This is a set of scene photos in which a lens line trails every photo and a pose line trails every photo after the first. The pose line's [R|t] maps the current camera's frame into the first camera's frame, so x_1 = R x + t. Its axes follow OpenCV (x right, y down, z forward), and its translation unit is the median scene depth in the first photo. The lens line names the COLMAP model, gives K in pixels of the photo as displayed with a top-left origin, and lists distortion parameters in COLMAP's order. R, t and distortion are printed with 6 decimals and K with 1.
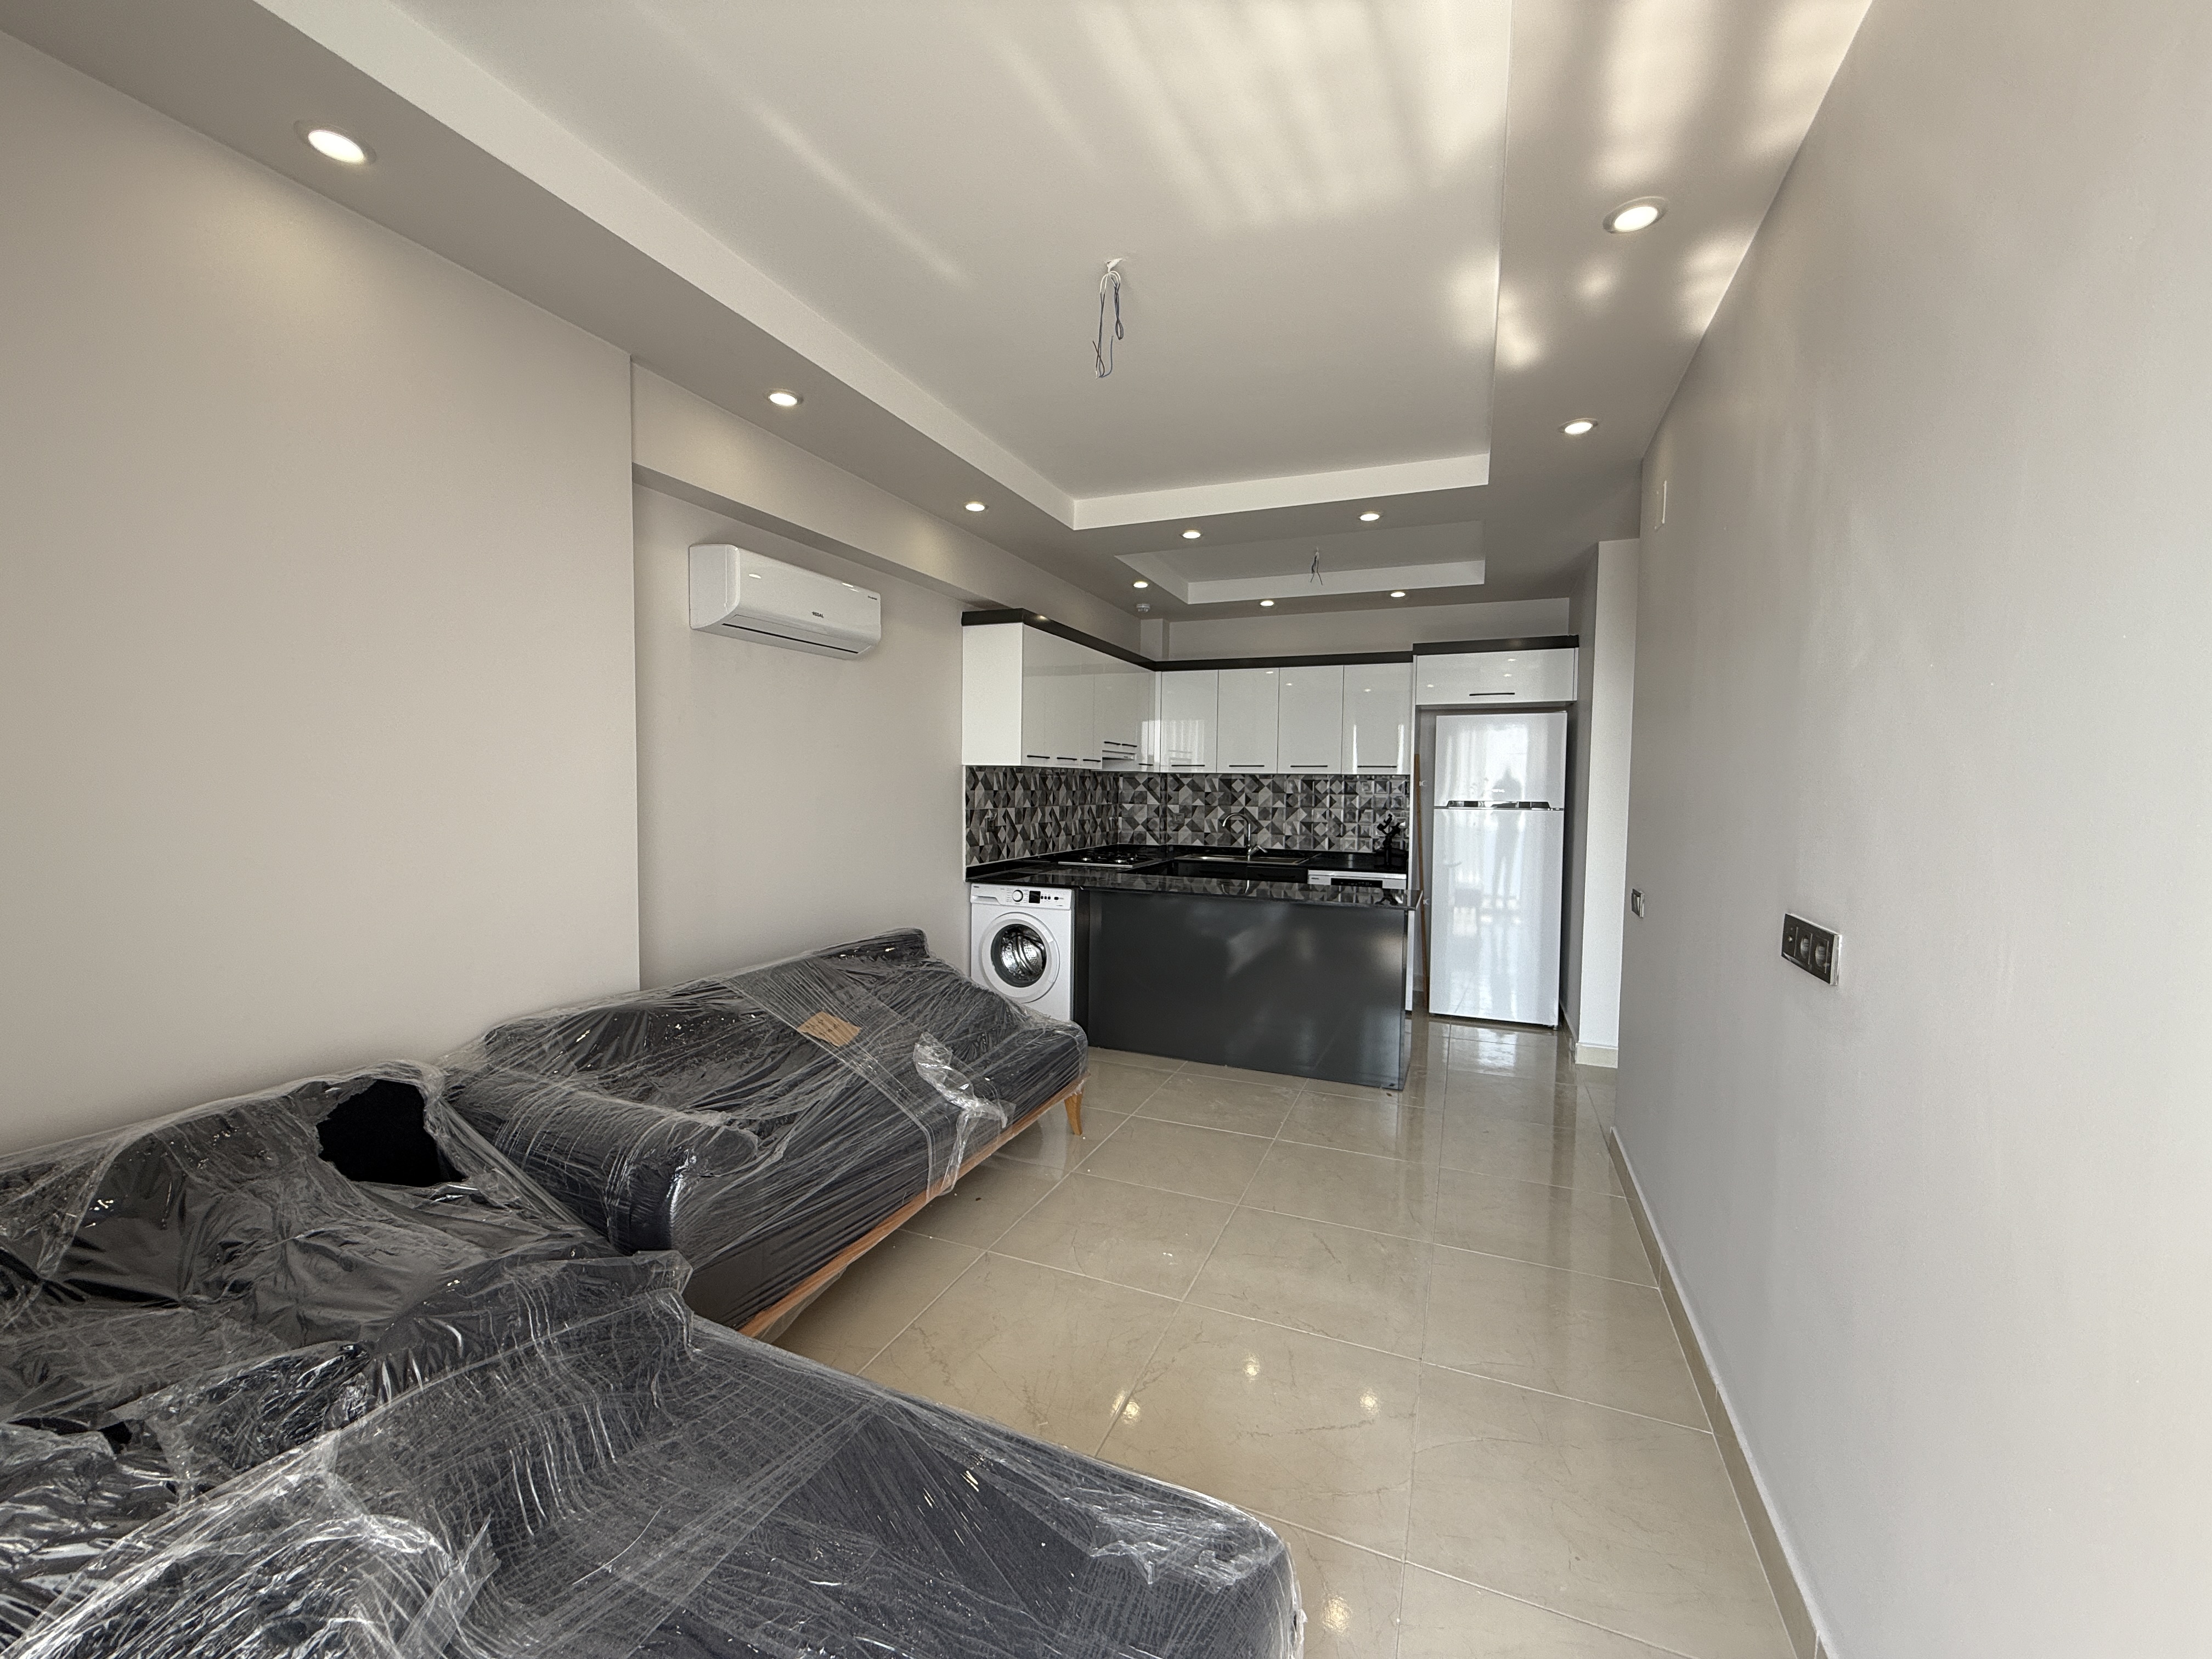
lens RADIAL K [[878.6, 0, 1099.7], [0, 878.6, 827.8], [0, 0, 1]] dist [0.000215, -0.000068]
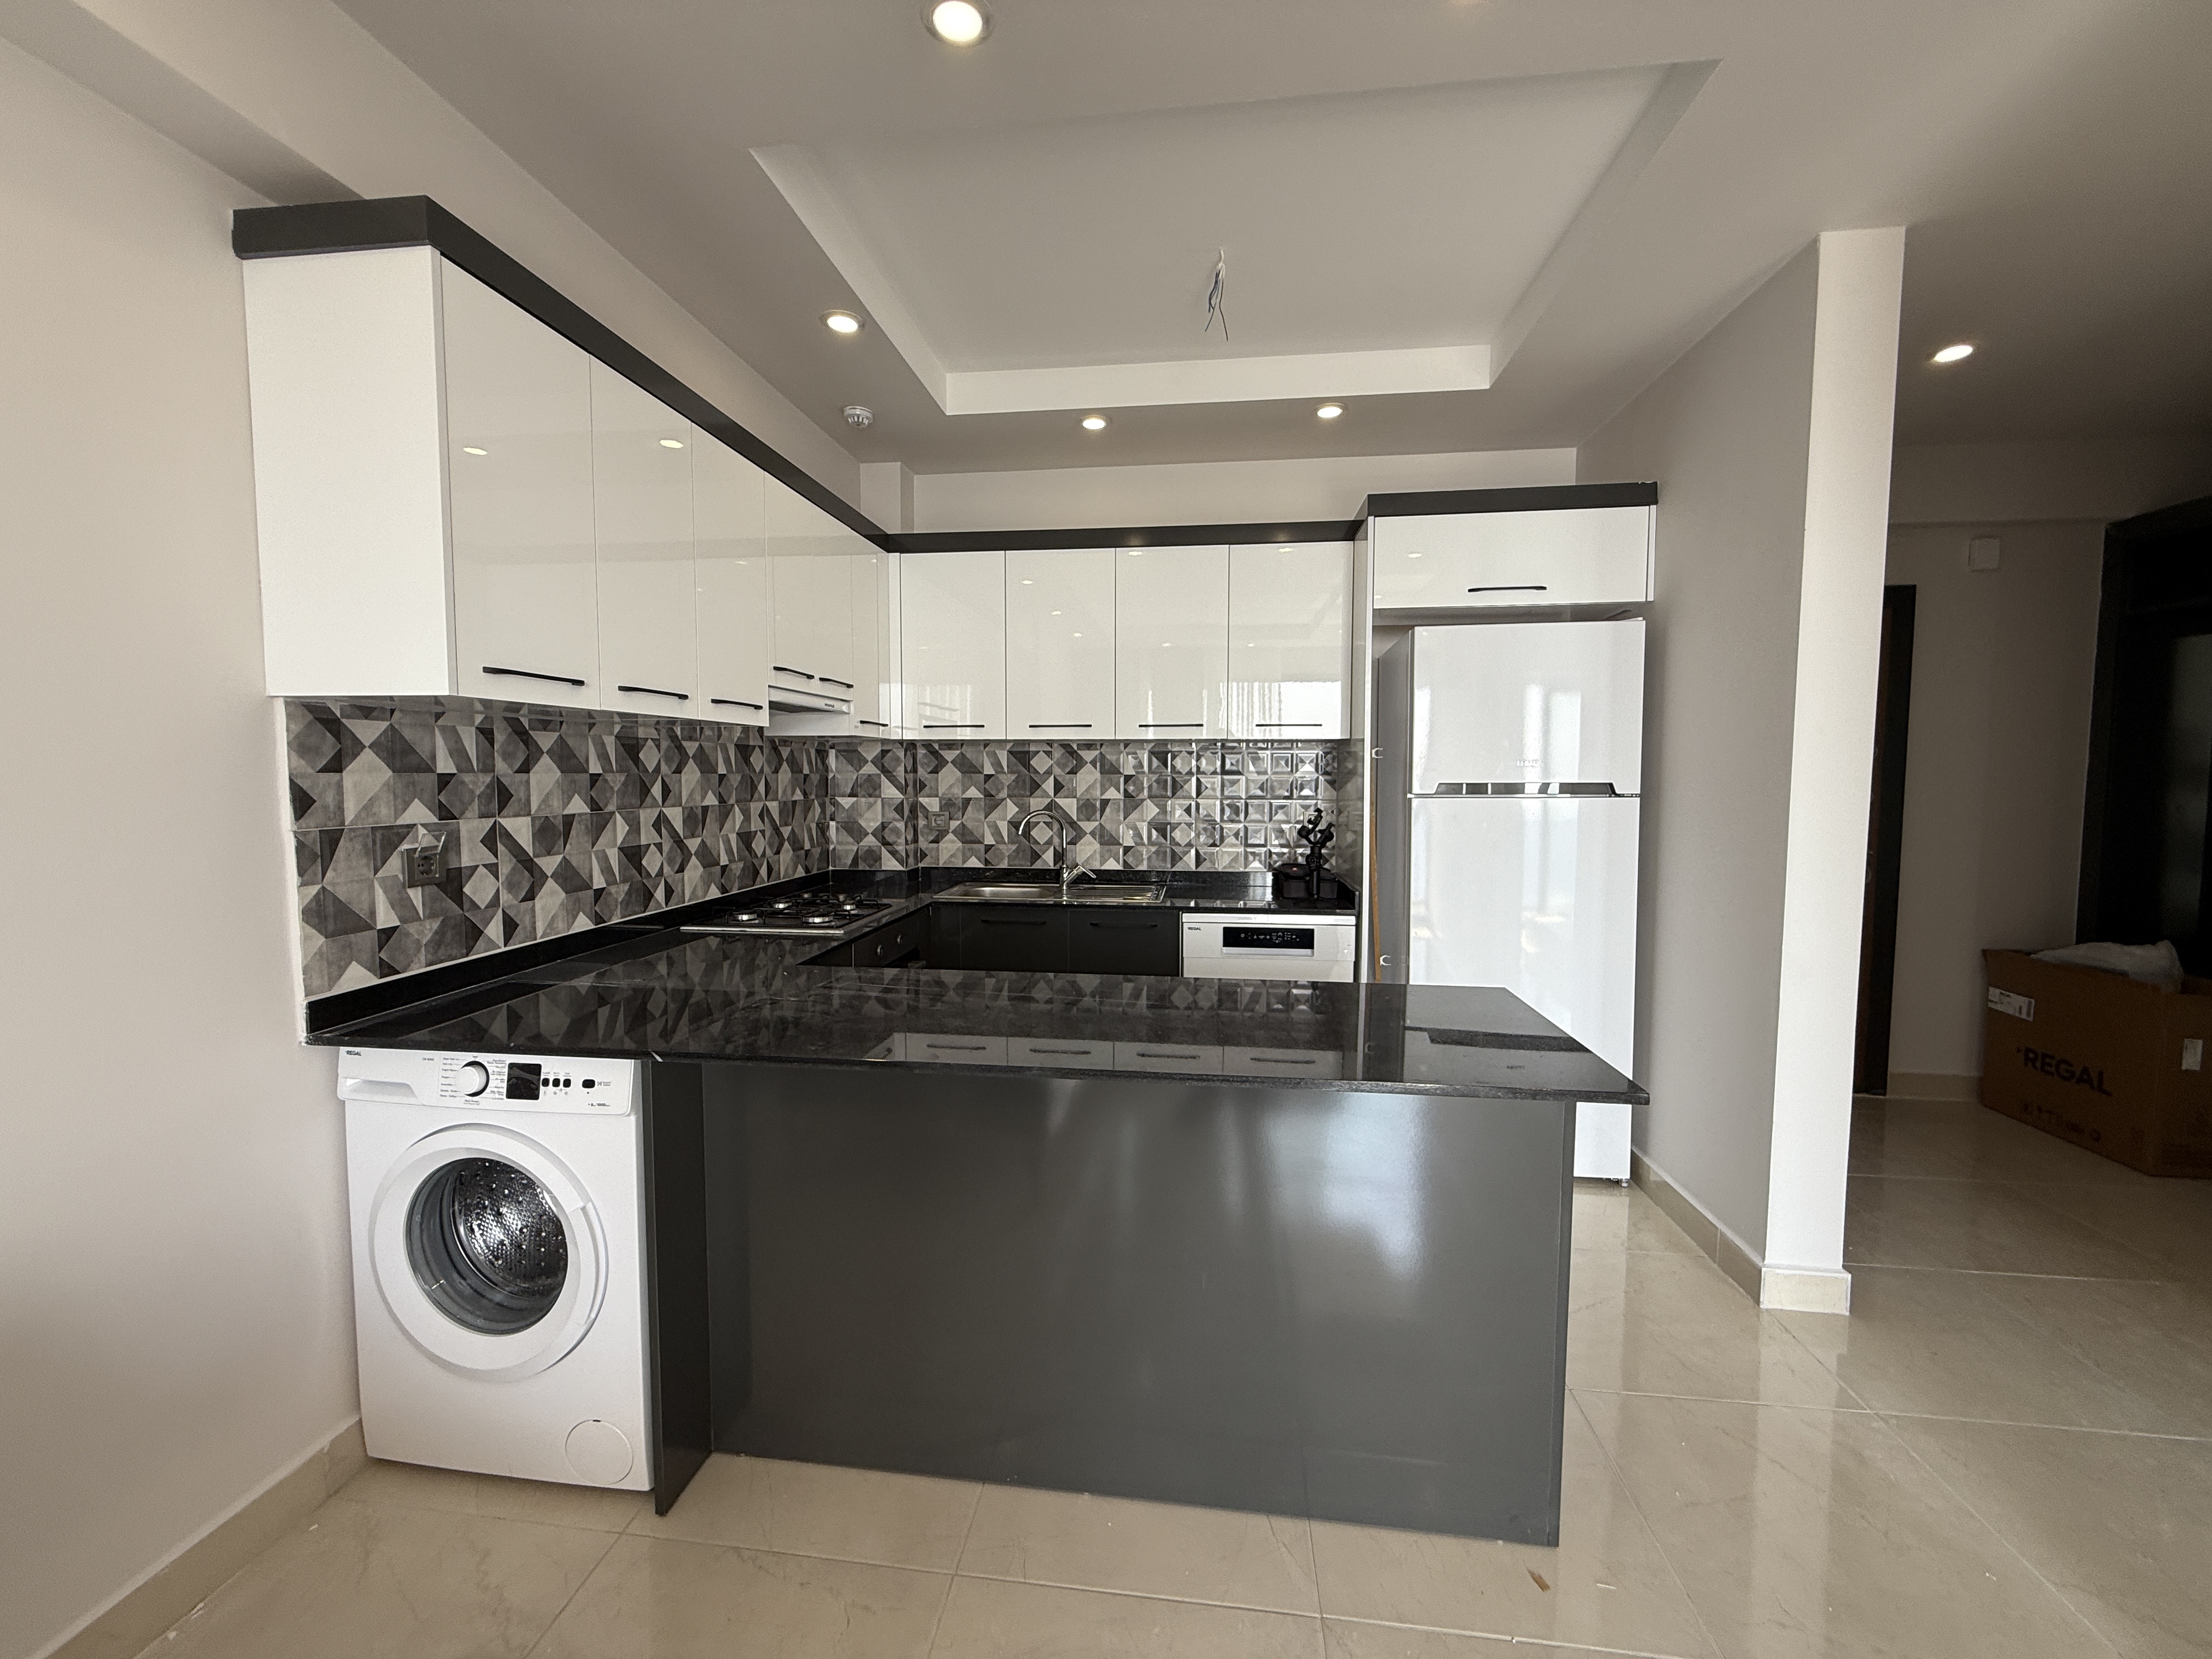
lens RADIAL K [[878.6, 0, 1099.7], [0, 878.6, 827.8], [0, 0, 1]] dist [0.000215, -0.000068]
pose [[0.962519, -0.028254, 0.269739, 0.038337], [0.023859, 0.999524, 0.019559, -0.015731], [-0.270164, -0.012391, 0.962735, 0.445001]]
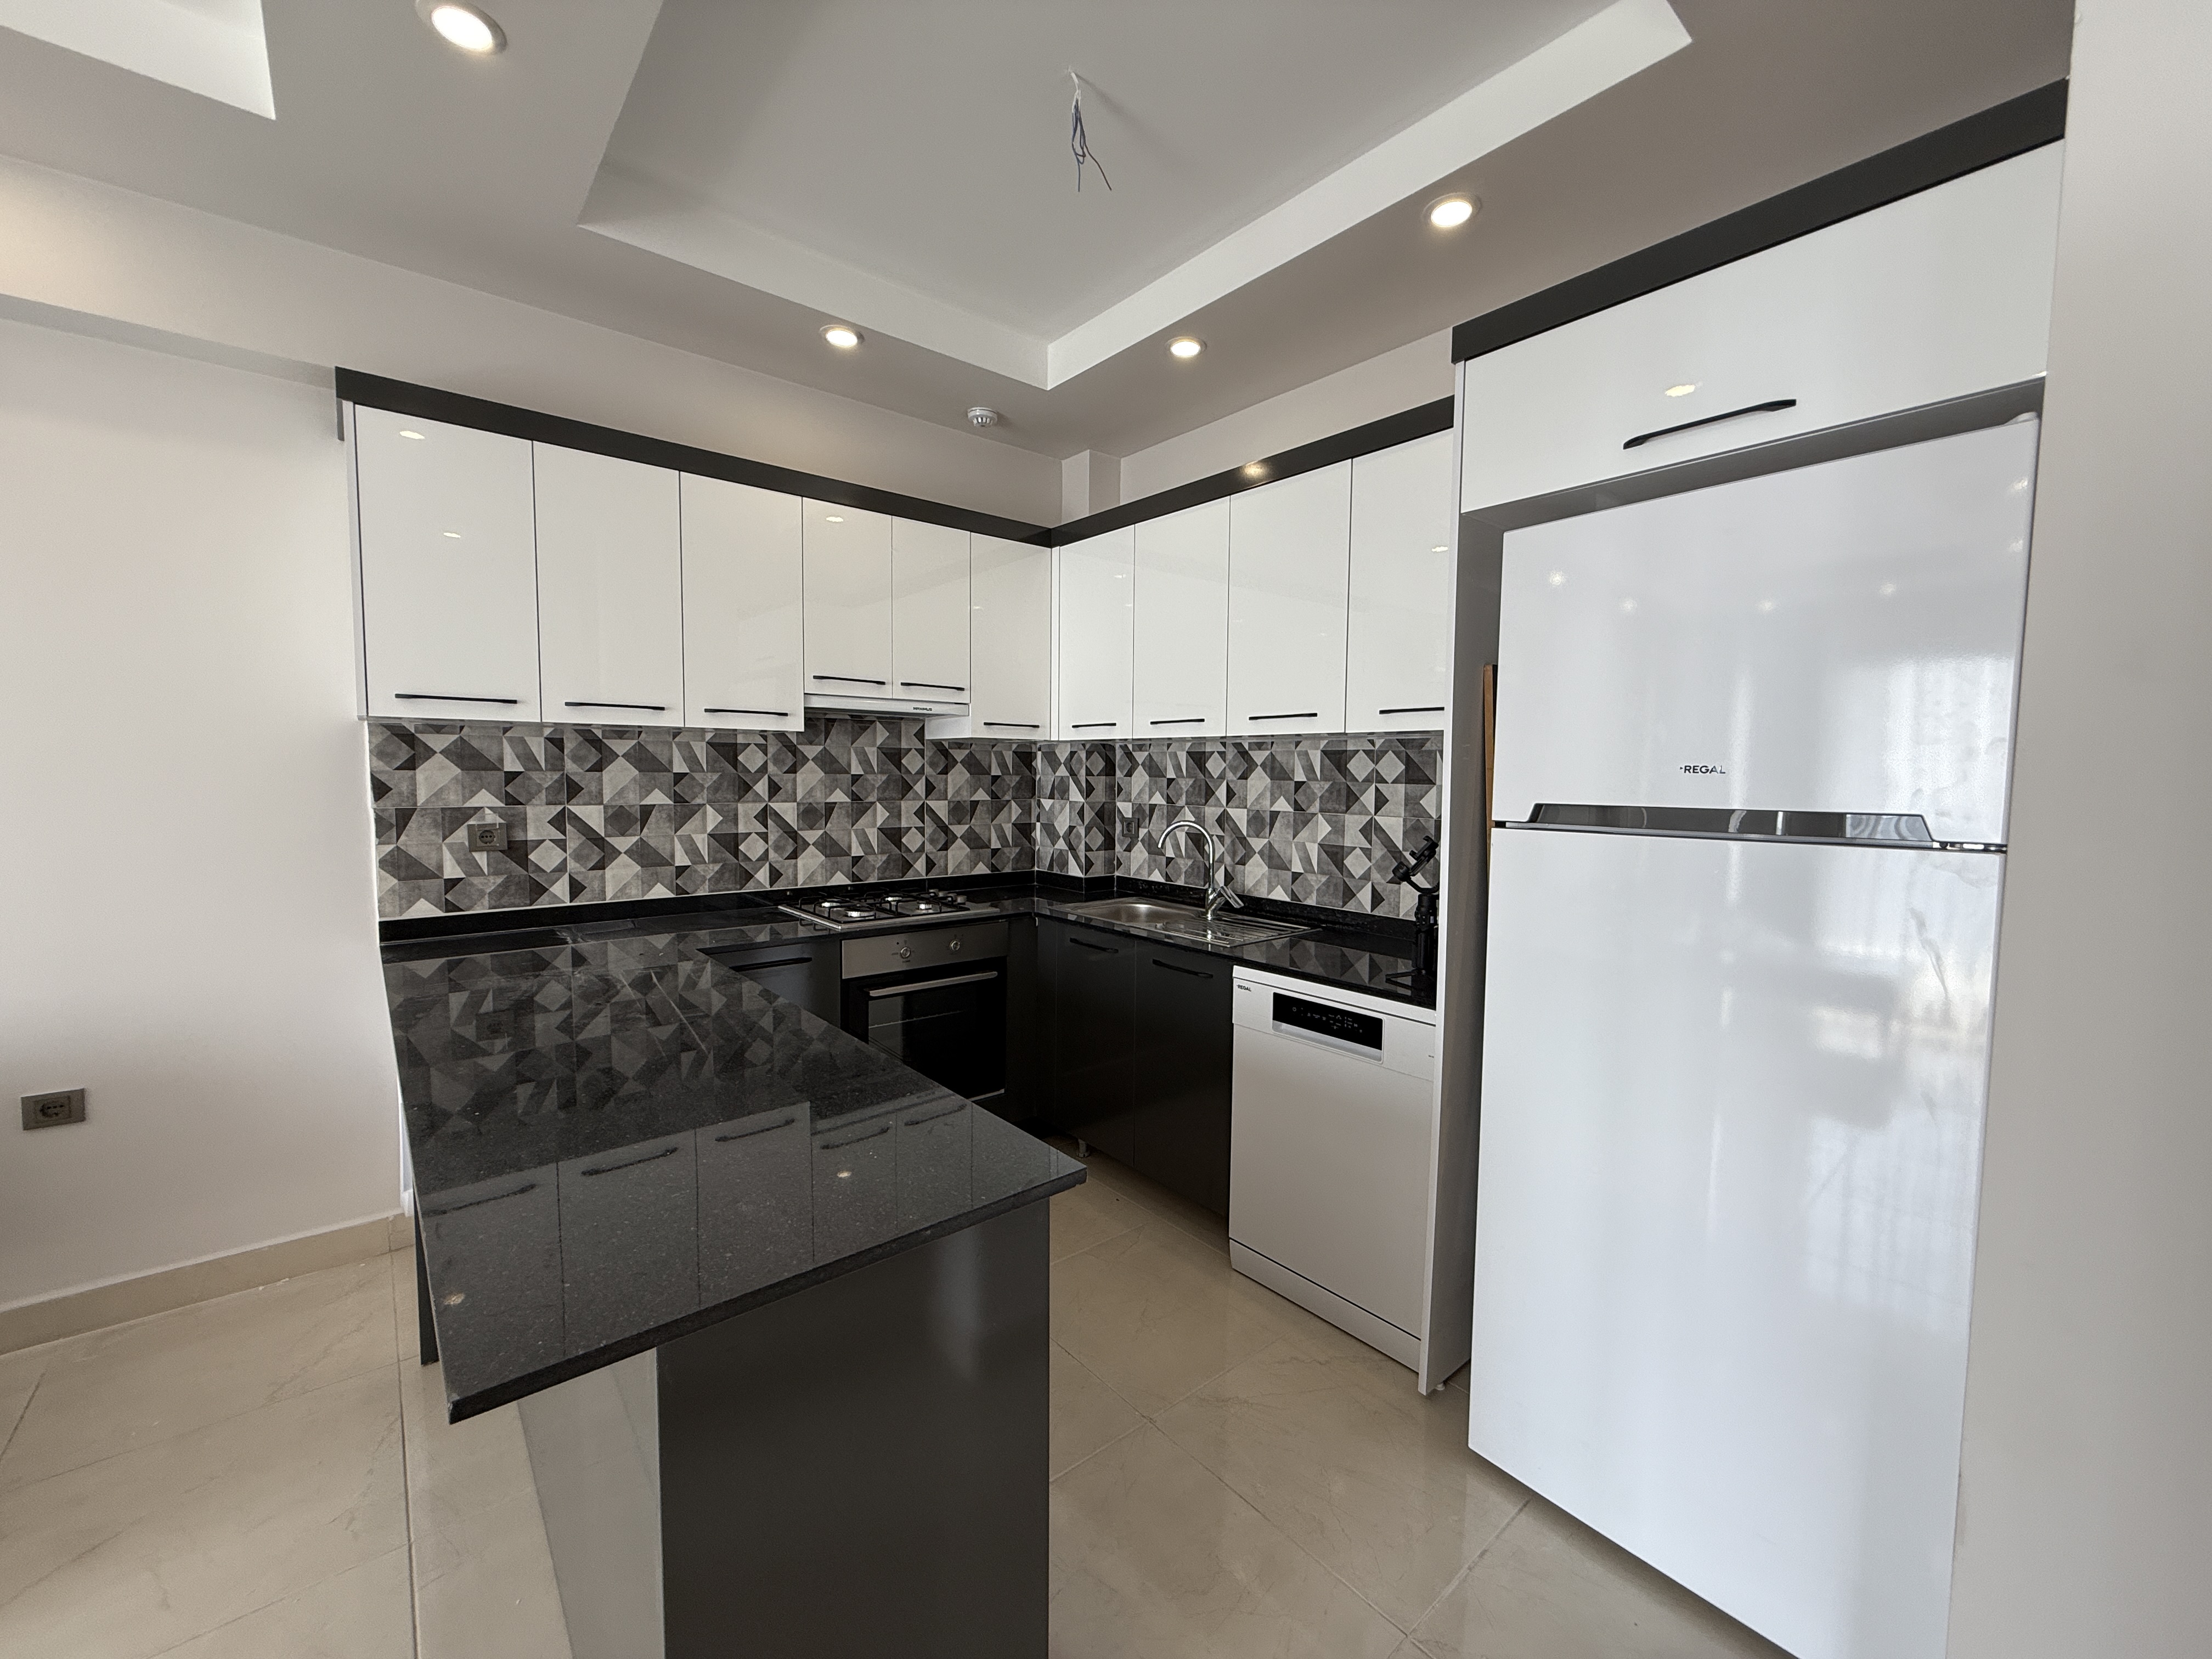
lens RADIAL K [[878.6, 0, 1099.7], [0, 878.6, 827.8], [0, 0, 1]] dist [0.000215, -0.000068]
pose [[0.888894, 0.027471, -0.457288, 0.337388], [-0.022375, 0.999613, 0.016558, -0.020203], [0.457566, -0.004487, 0.889165, 0.551349]]
